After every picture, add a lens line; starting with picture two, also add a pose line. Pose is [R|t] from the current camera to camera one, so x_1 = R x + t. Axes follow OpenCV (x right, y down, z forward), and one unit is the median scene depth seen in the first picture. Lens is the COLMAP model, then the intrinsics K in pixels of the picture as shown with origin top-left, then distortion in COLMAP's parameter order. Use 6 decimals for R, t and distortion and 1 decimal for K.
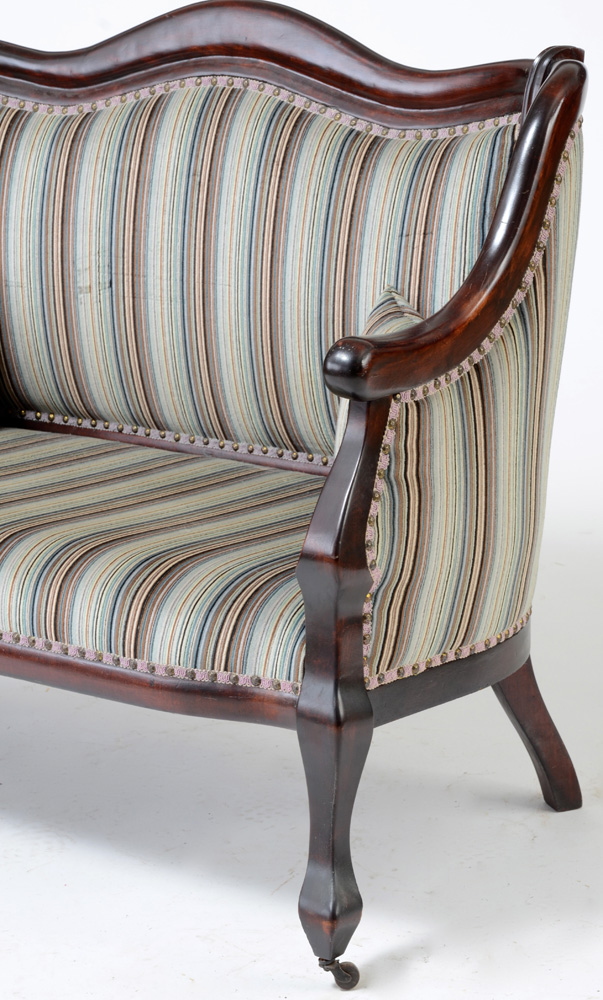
lens RADIAL K [[2657.5, 0, 346.4], [0, 2657.5, 524.6], [0, 0, 1]] dist [0.646586, 0.000000]
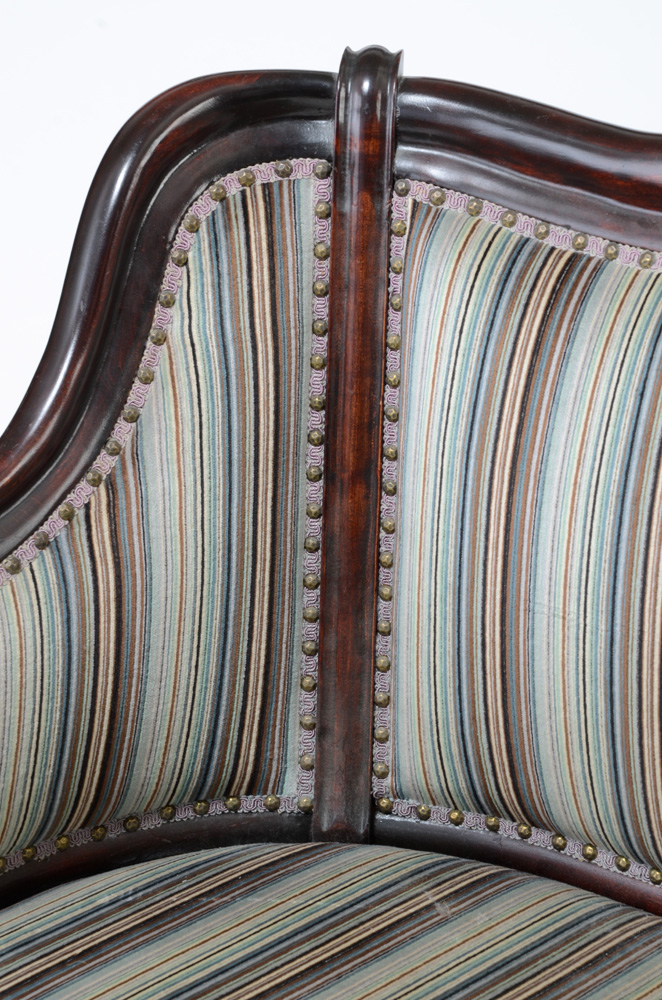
lens RADIAL K [[2789.1, 0, 332.6], [0, 2789.1, 507.8], [0, 0, 1]] dist [0.687805, 0.000000]
pose [[0.999519, 0.029849, -0.008471, -0.190546], [-0.028861, 0.994634, 0.099347, -0.188779], [0.011391, -0.099055, 0.995017, 0.603552]]
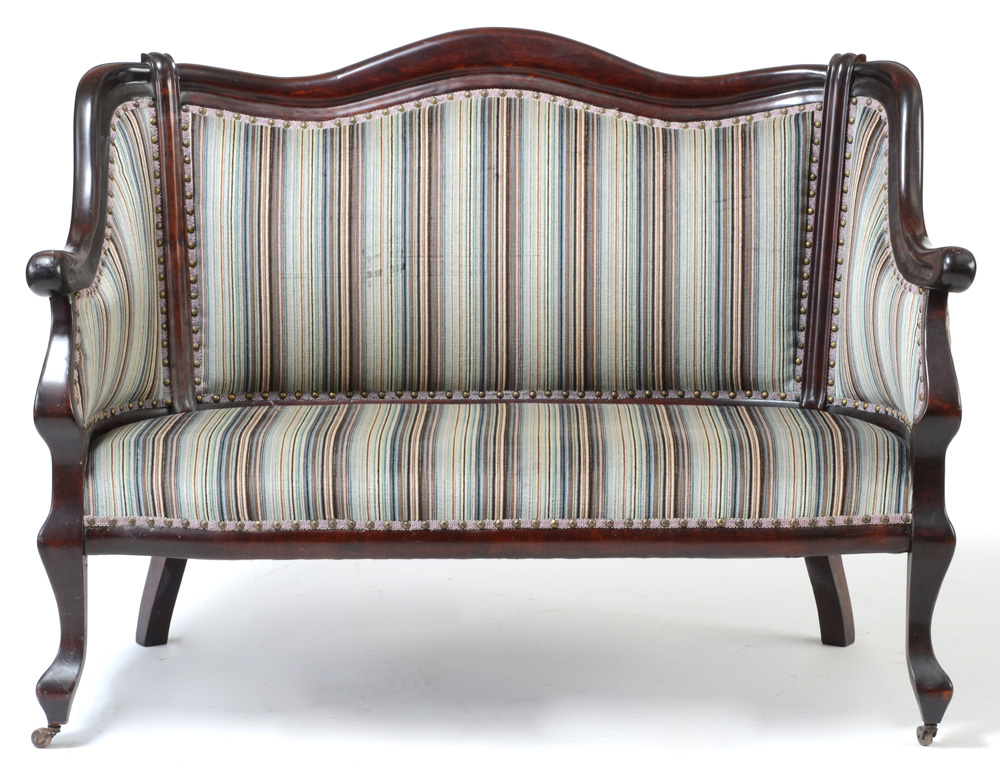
lens RADIAL K [[3384.9, 0, 505.0], [0, 3384.9, 403.8], [0, 0, 1]] dist [0.720289, 0.000000]
pose [[0.766401, -0.070983, 0.638429, -1.169528], [0.139259, 0.988599, -0.057256, 0.069922], [-0.627086, 0.132788, 0.767549, -0.173046]]
